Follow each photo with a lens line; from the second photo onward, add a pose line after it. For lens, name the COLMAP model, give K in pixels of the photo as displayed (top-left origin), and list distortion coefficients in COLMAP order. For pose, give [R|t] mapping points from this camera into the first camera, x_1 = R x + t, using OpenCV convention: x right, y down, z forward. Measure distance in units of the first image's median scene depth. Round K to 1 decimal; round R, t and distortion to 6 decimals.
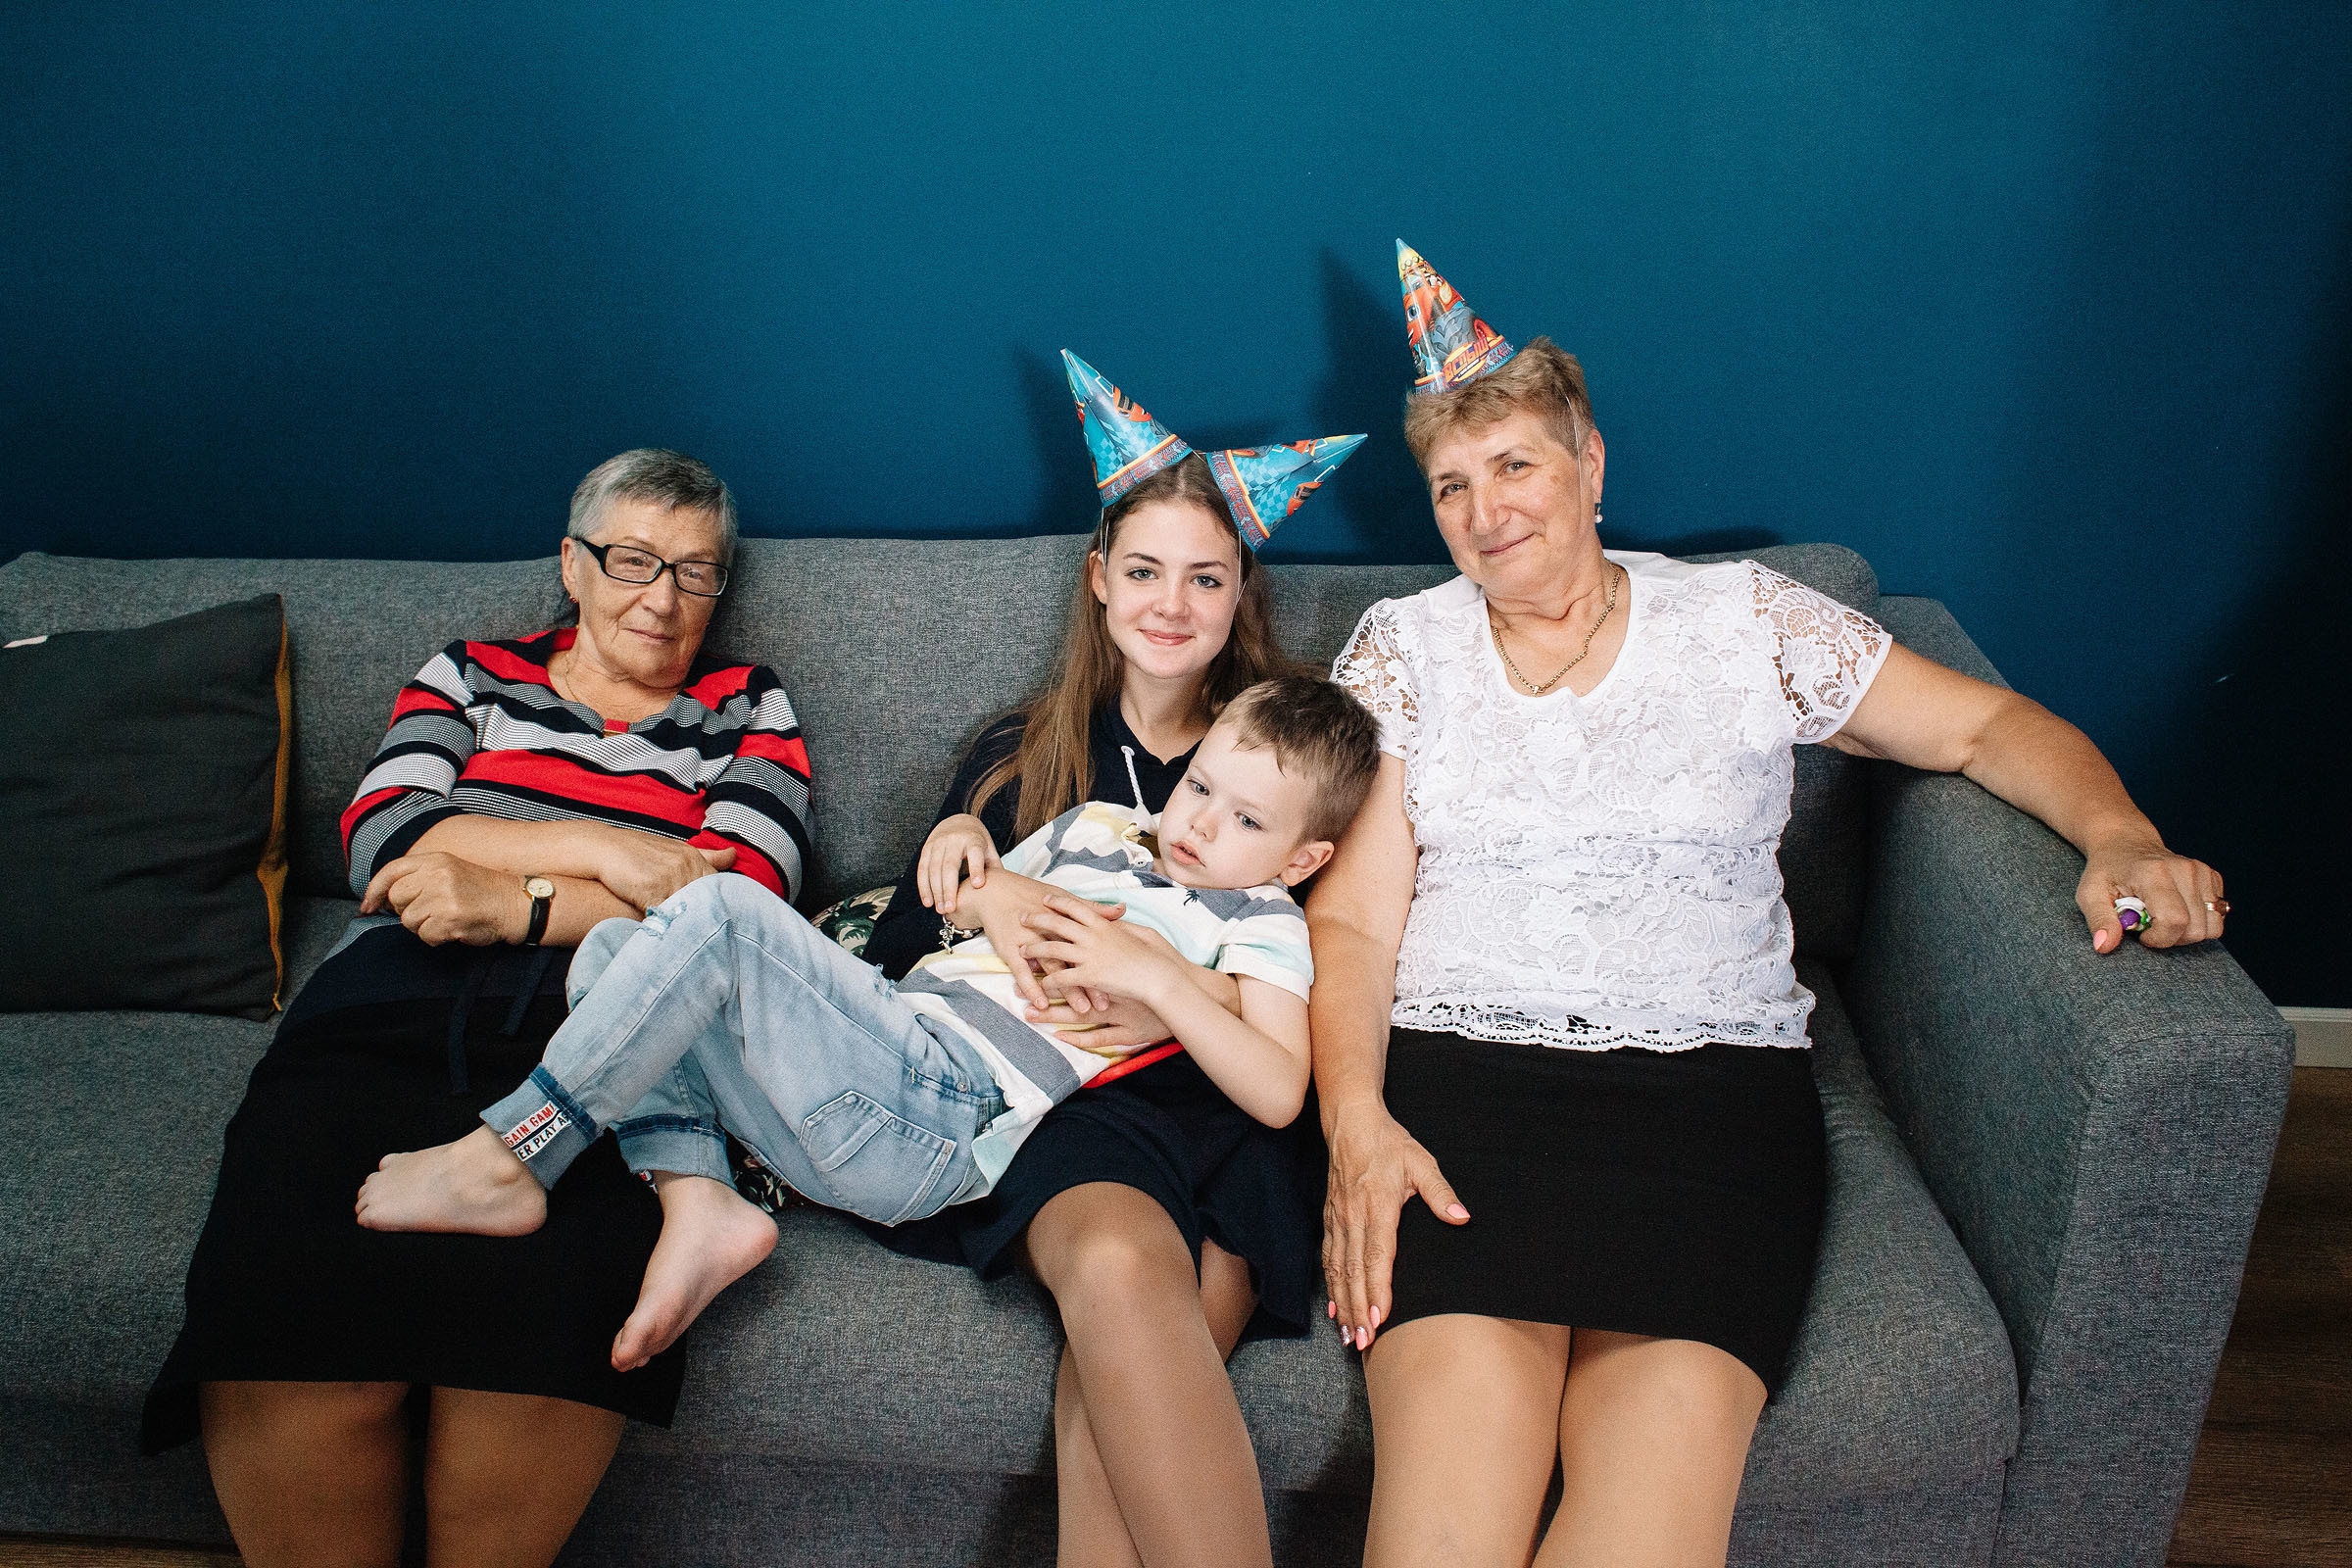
lens RADIAL K [[1933.0, 0, 1185.8], [0, 1933.0, 785.4], [0, 0, 1]] dist [-0.059257, 0.045869]
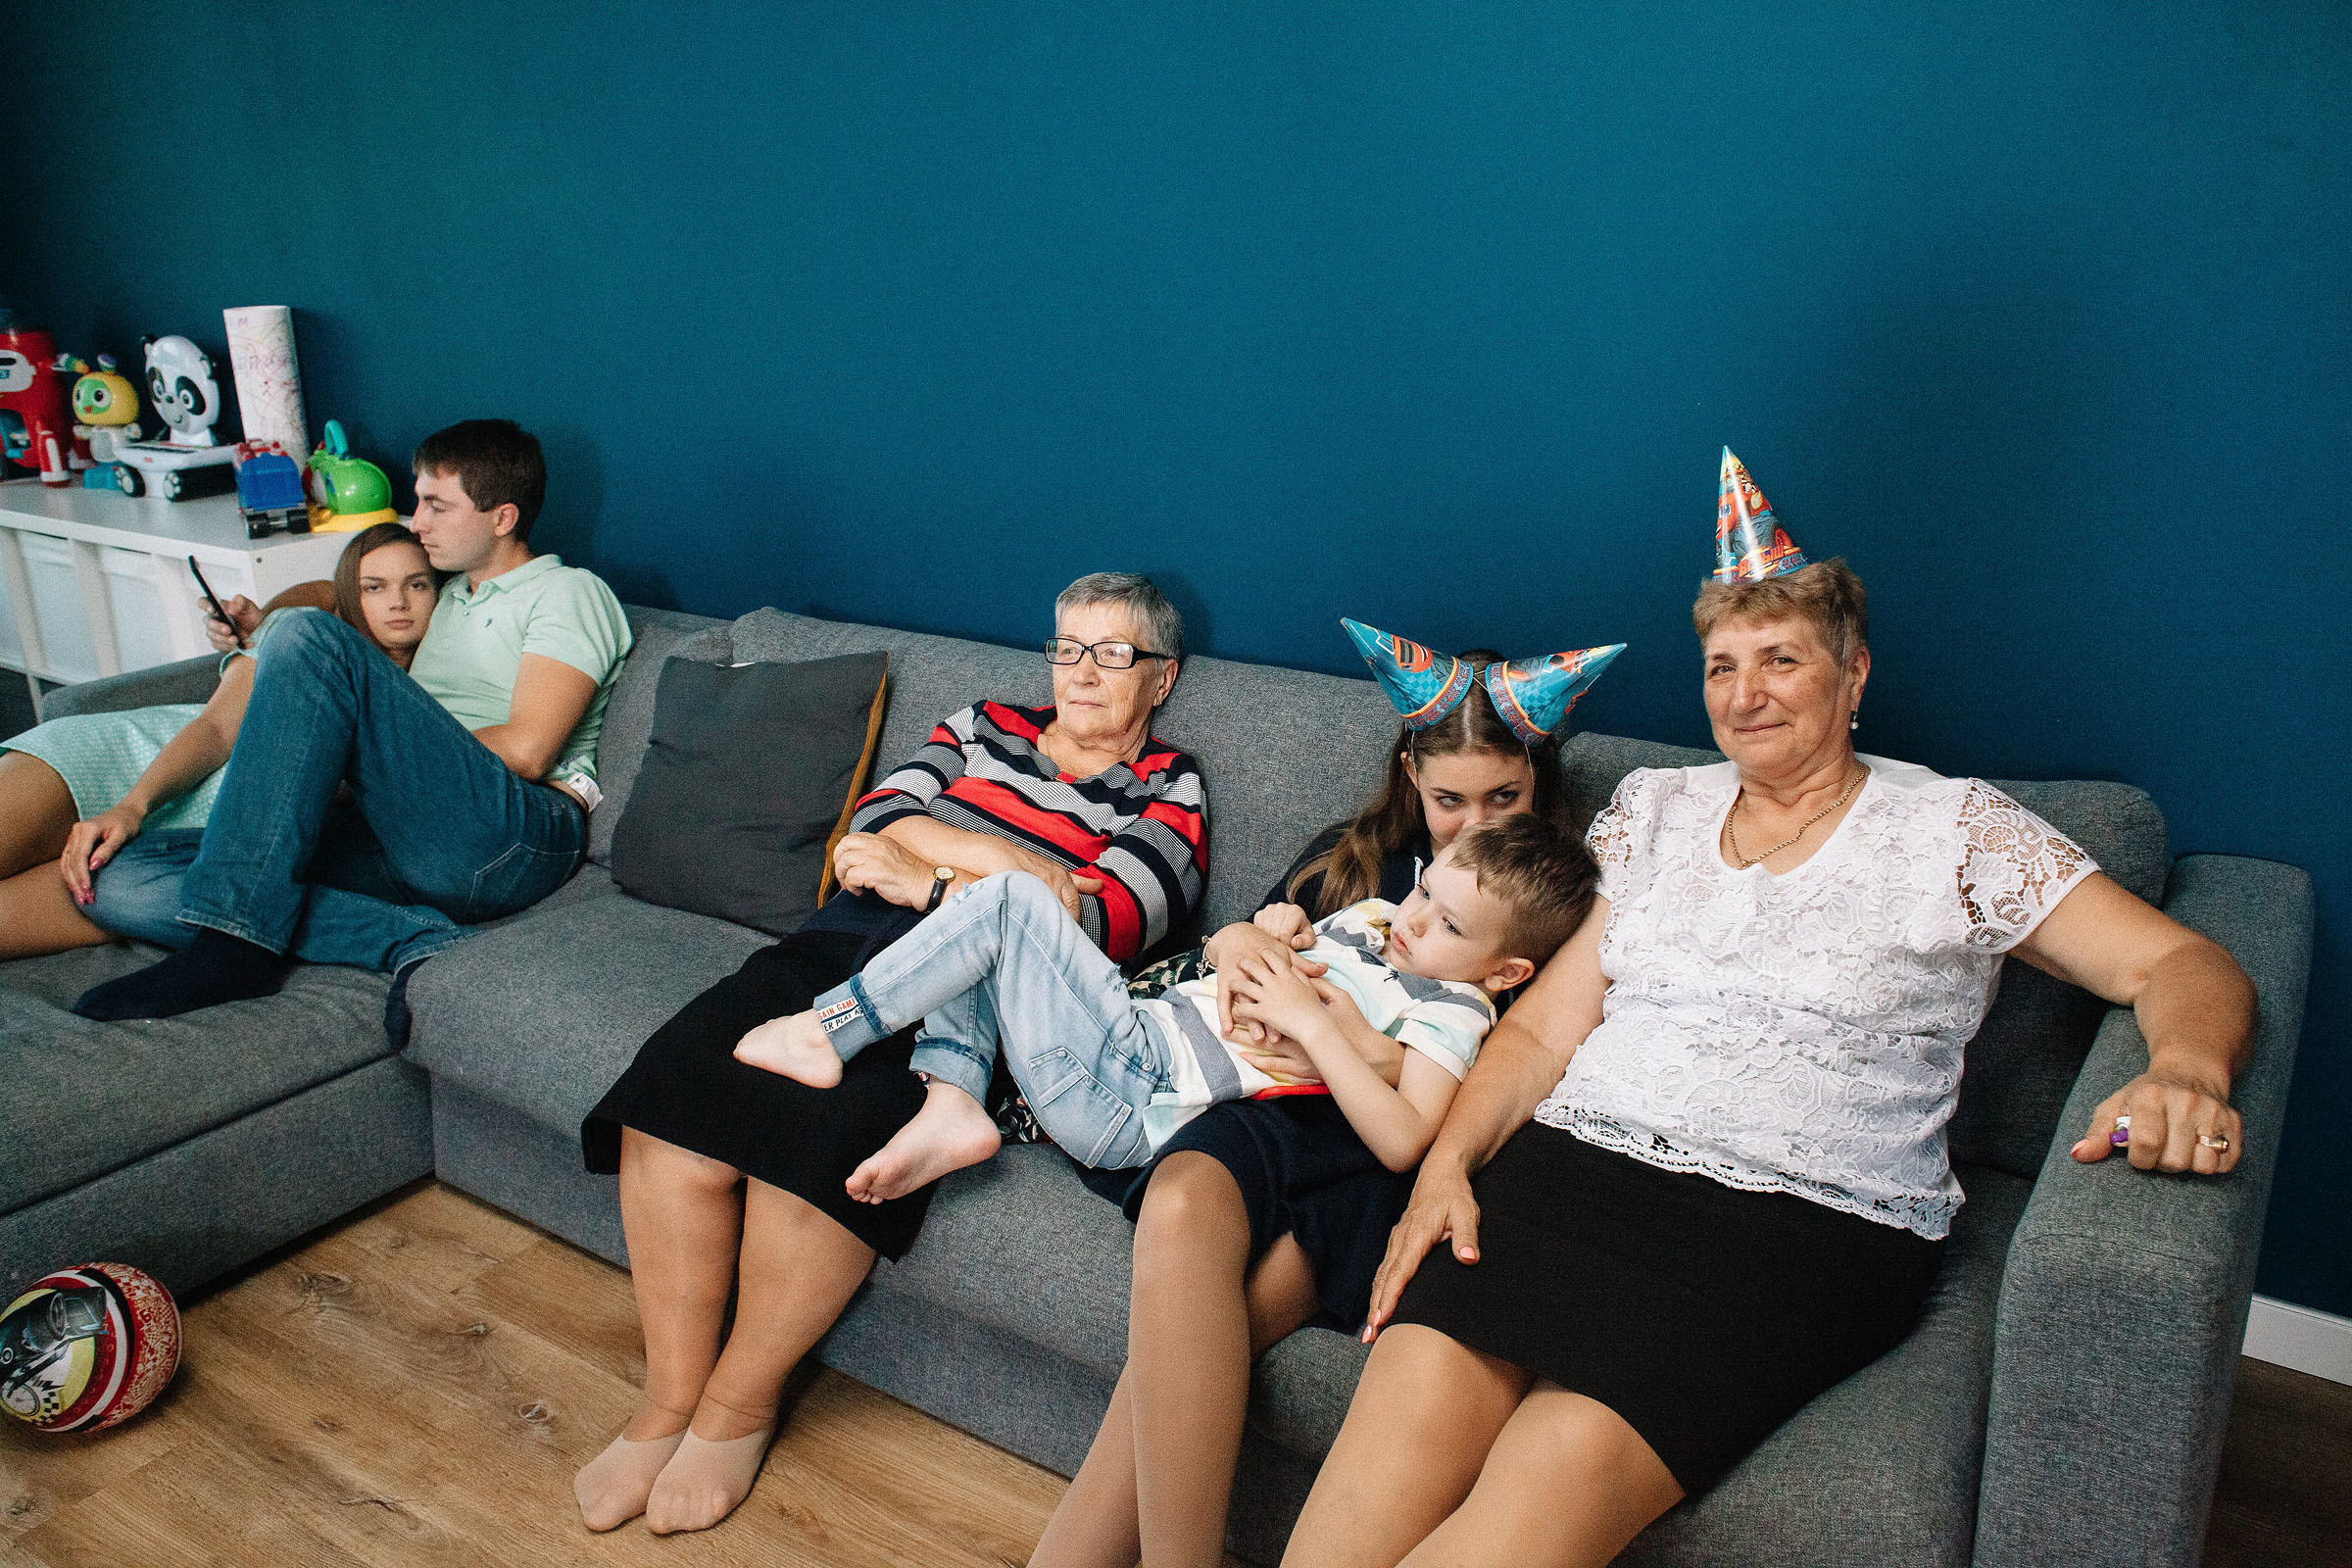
lens RADIAL K [[1933.0, 0, 1168.7], [0, 1933.0, 783.2], [0, 0, 1]] dist [-0.059257, 0.045869]
pose [[0.868680, 0.149270, -0.472349, 0.438858], [-0.201420, 0.977573, -0.061494, 0.043812], [0.452576, 0.148559, 0.879264, -0.140846]]
